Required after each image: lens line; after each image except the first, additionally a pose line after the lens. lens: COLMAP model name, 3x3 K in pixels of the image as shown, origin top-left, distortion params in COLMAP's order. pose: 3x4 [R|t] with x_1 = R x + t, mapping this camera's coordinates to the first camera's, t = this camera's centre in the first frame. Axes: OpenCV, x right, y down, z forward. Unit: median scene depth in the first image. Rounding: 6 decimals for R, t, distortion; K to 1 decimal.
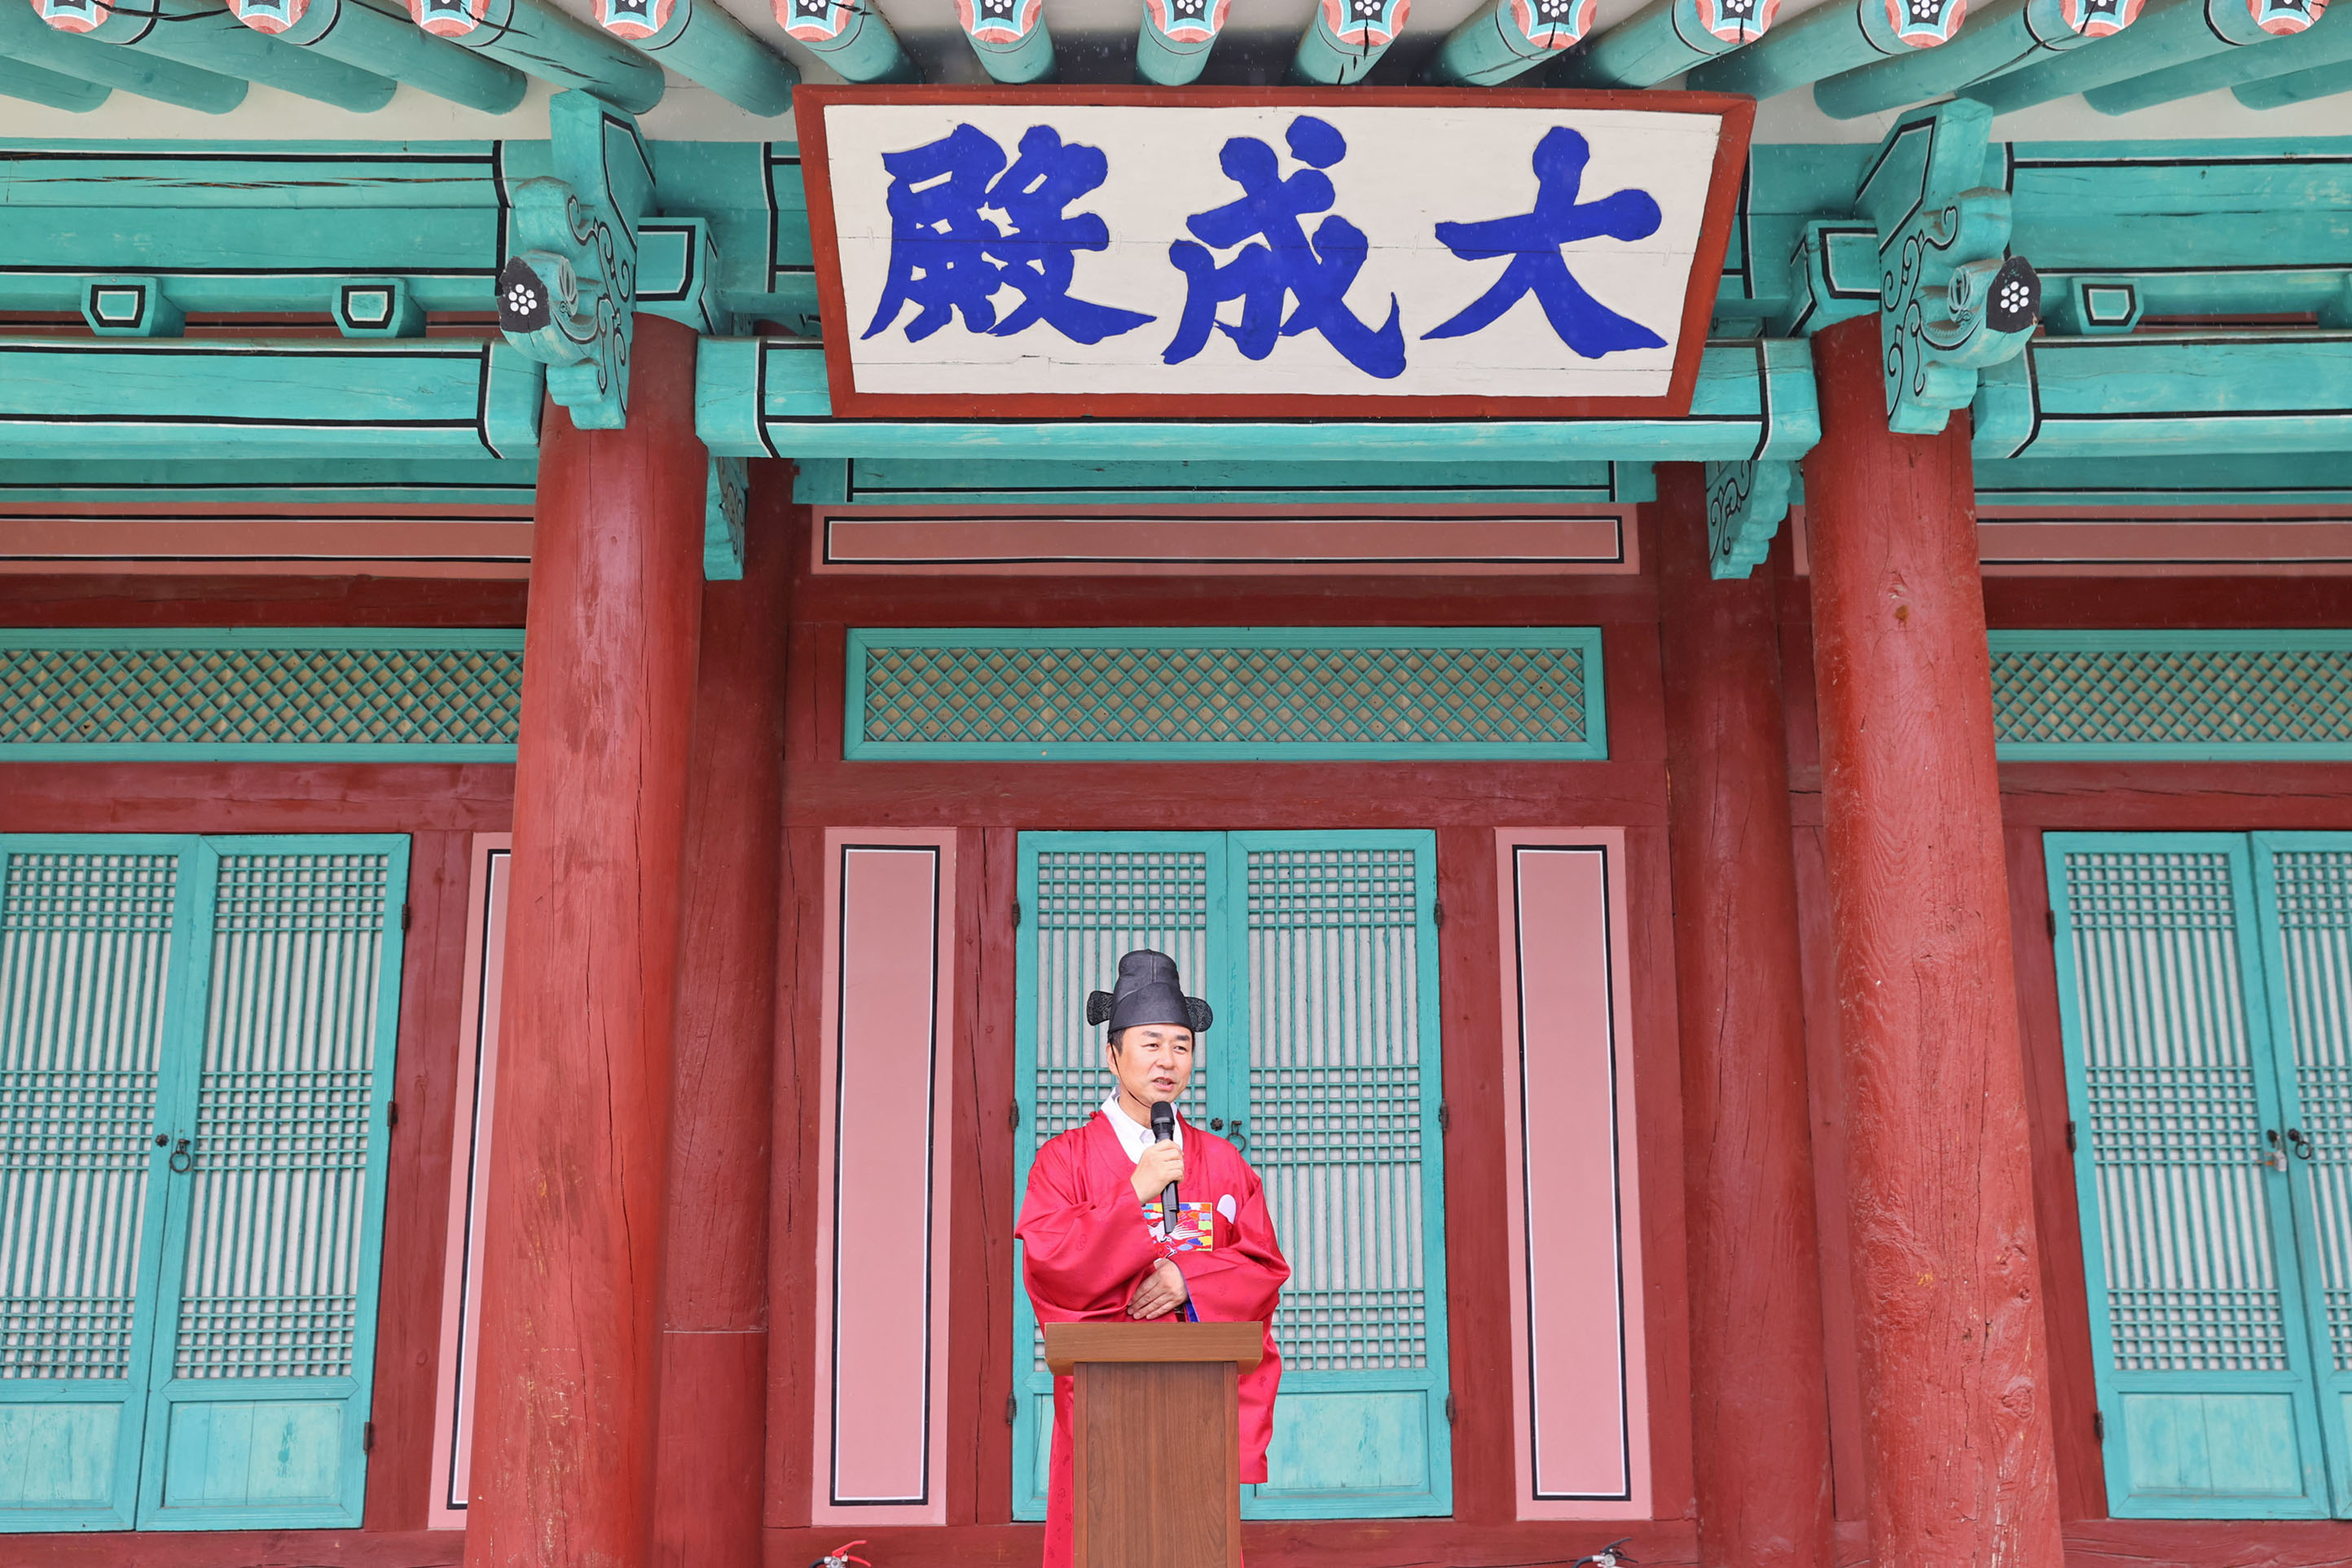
lens RADIAL K [[2173.9, 0, 1176.0], [0, 2173.9, 784.0], [0, 0, 1]] dist [-0.009721, -0.000413]
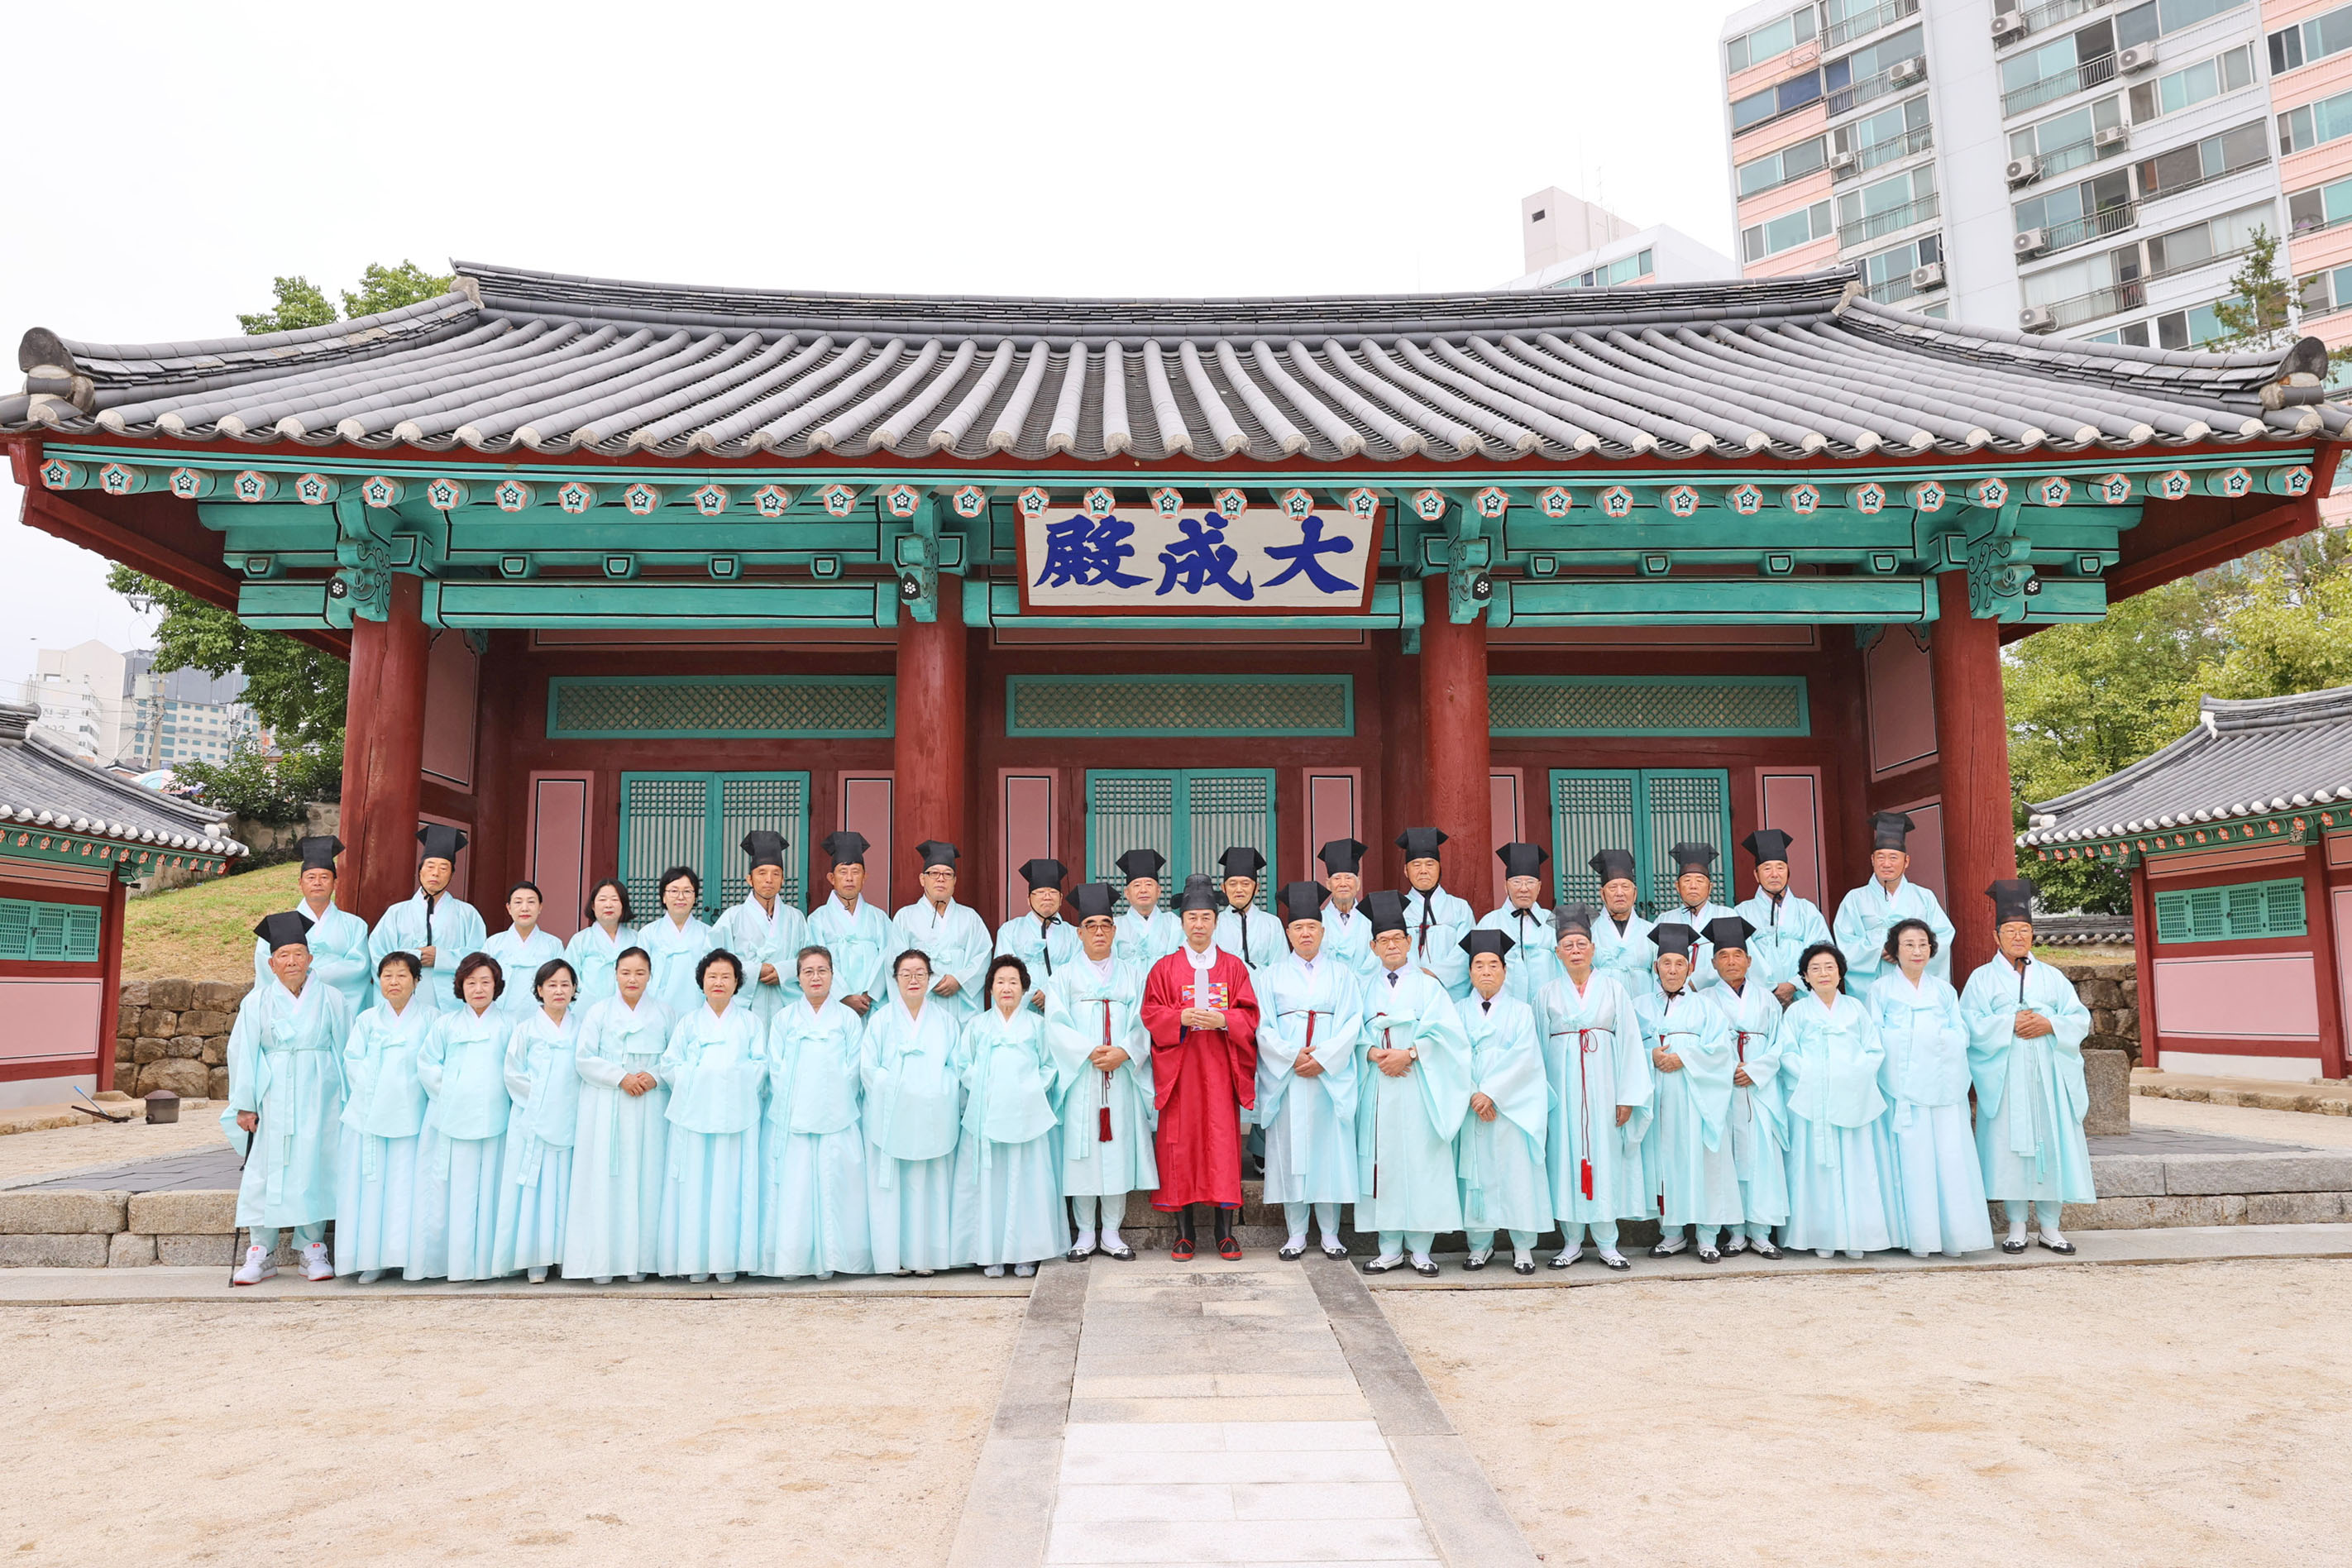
lens RADIAL K [[1783.3, 0, 1176.0], [0, 1783.3, 784.0], [0, 0, 1]] dist [-0.091178, 0.076648]
pose [[0.999769, -0.001549, 0.021449, -0.026238], [-0.000395, 0.995913, 0.090318, -0.163480], [-0.021501, -0.090306, 0.995682, -1.032140]]
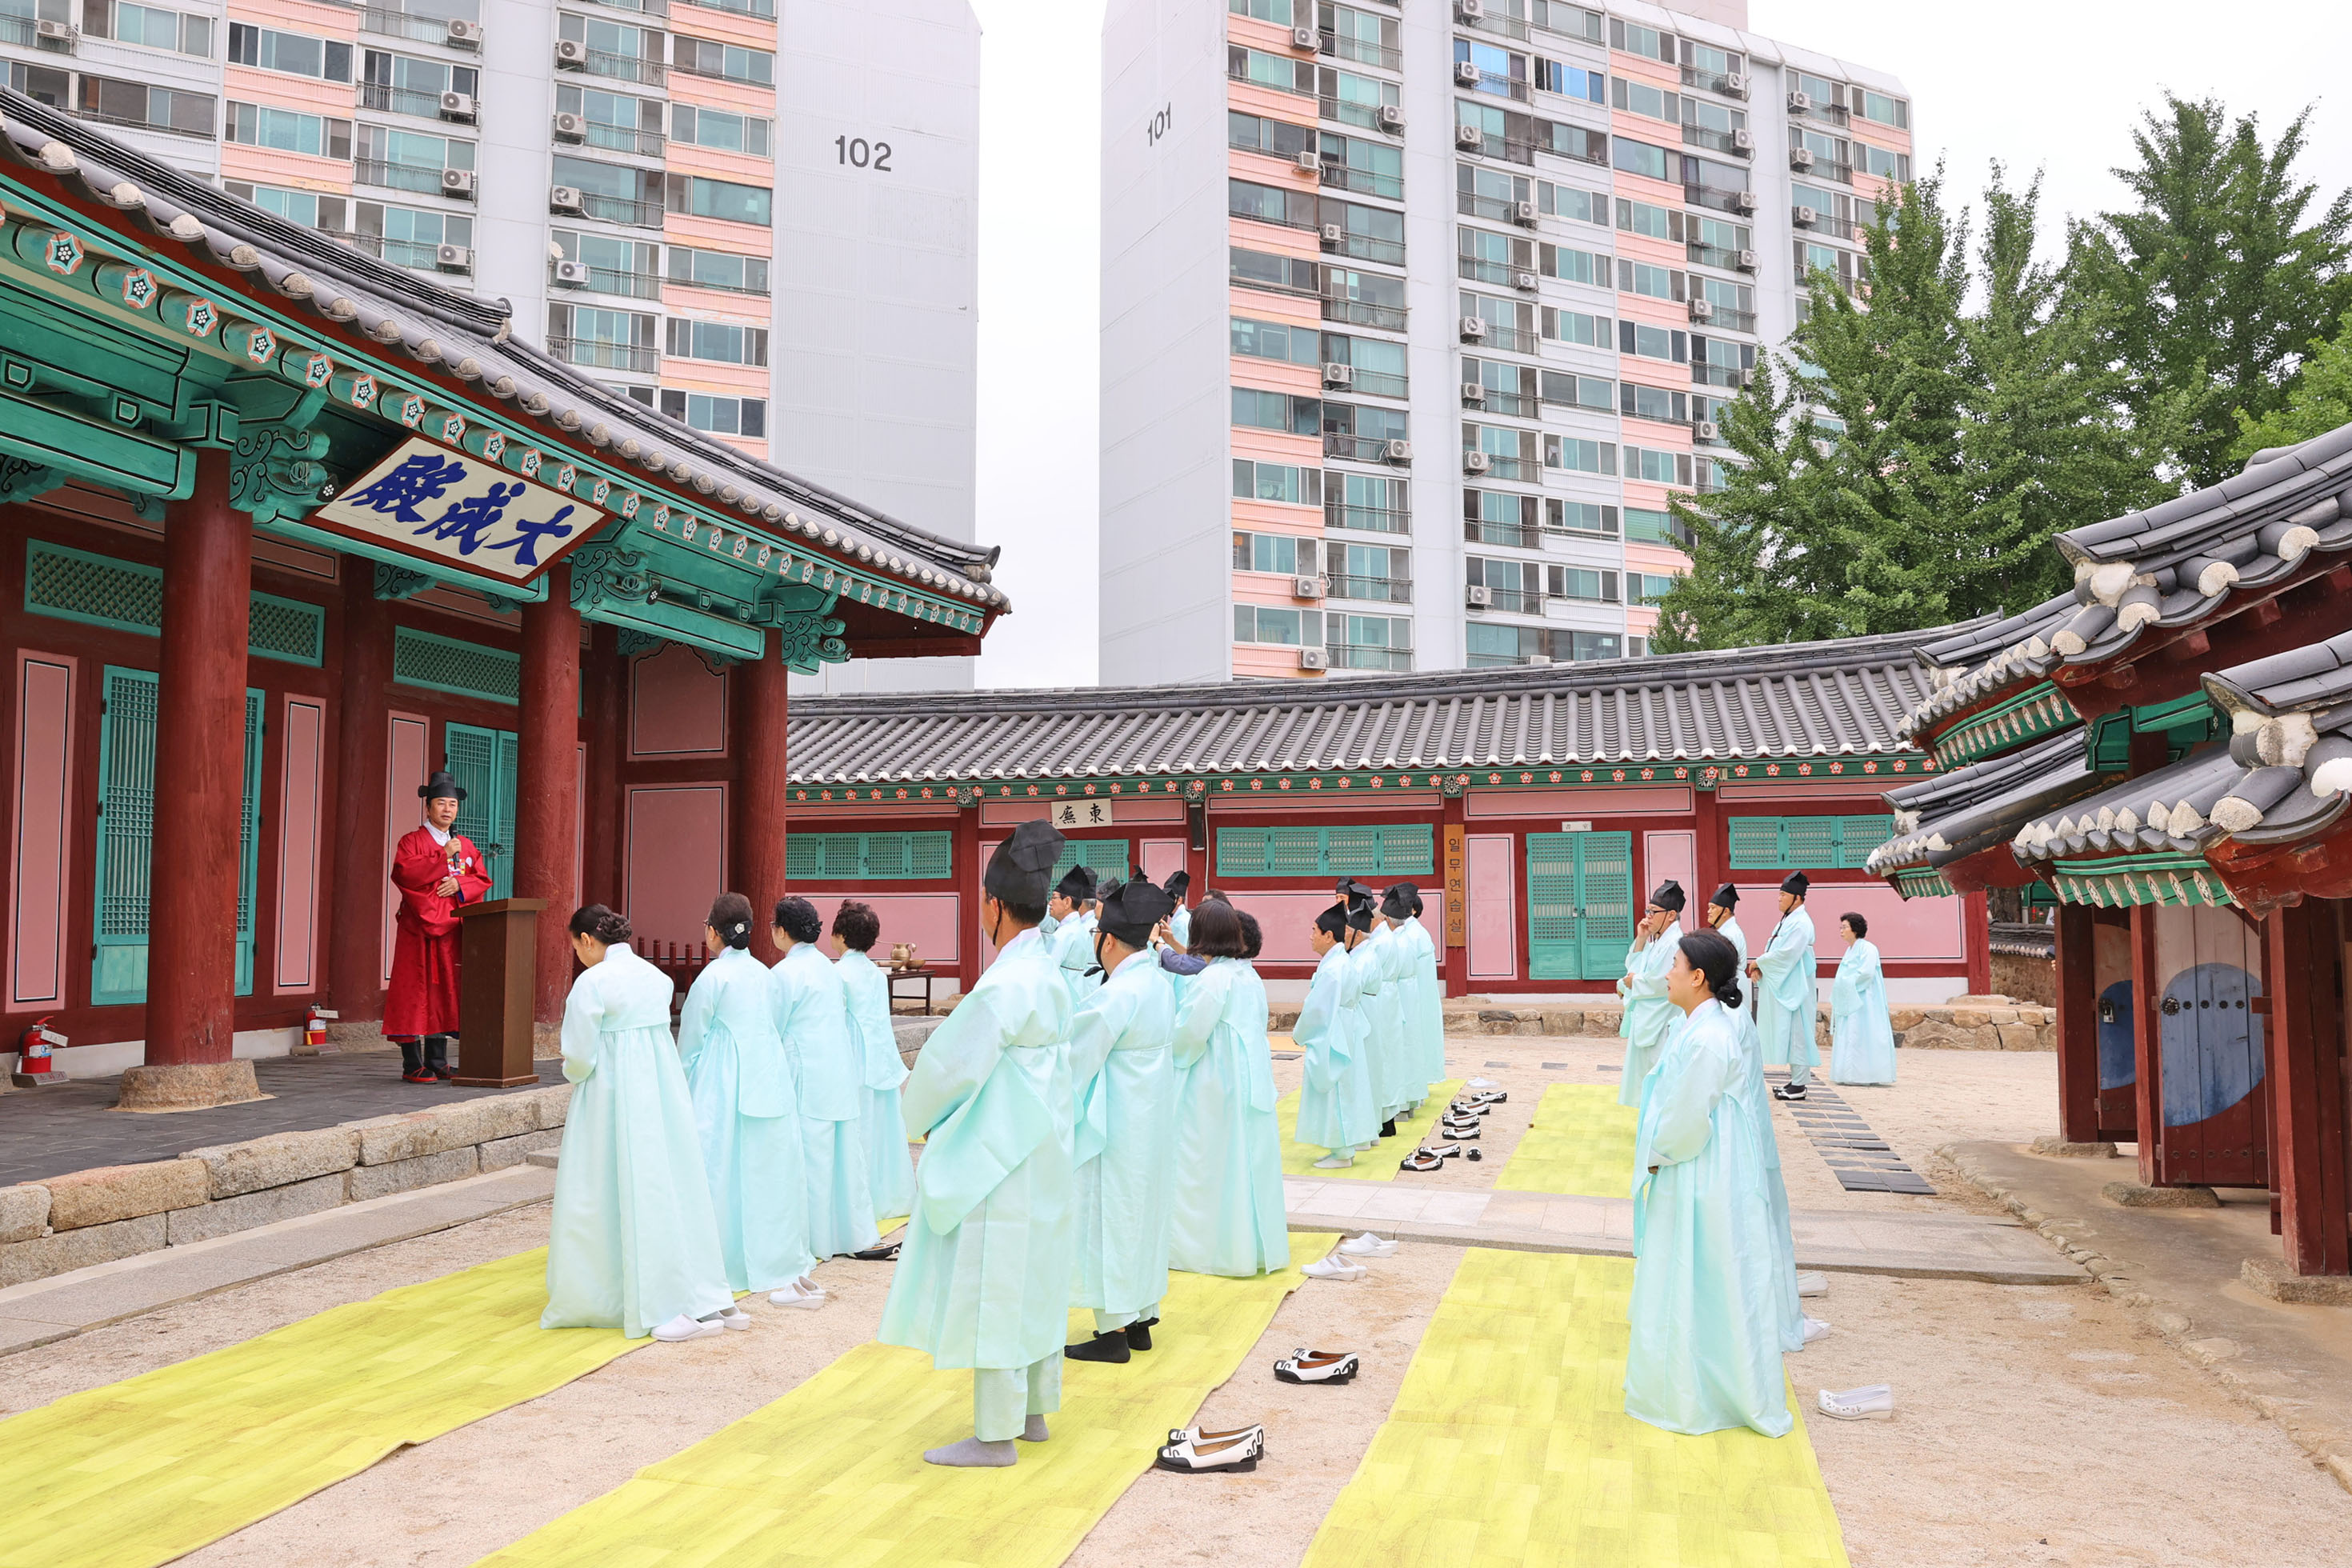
lens RADIAL K [[1826.2, 0, 1176.0], [0, 1826.2, 784.0], [0, 0, 1]] dist [0.050131, 0.003063]
pose [[0.241856, 0.069641, 0.967810, -1.846640], [-0.208918, 0.977765, -0.018148, -0.056186], [-0.947554, -0.197803, 0.251027, -0.433682]]
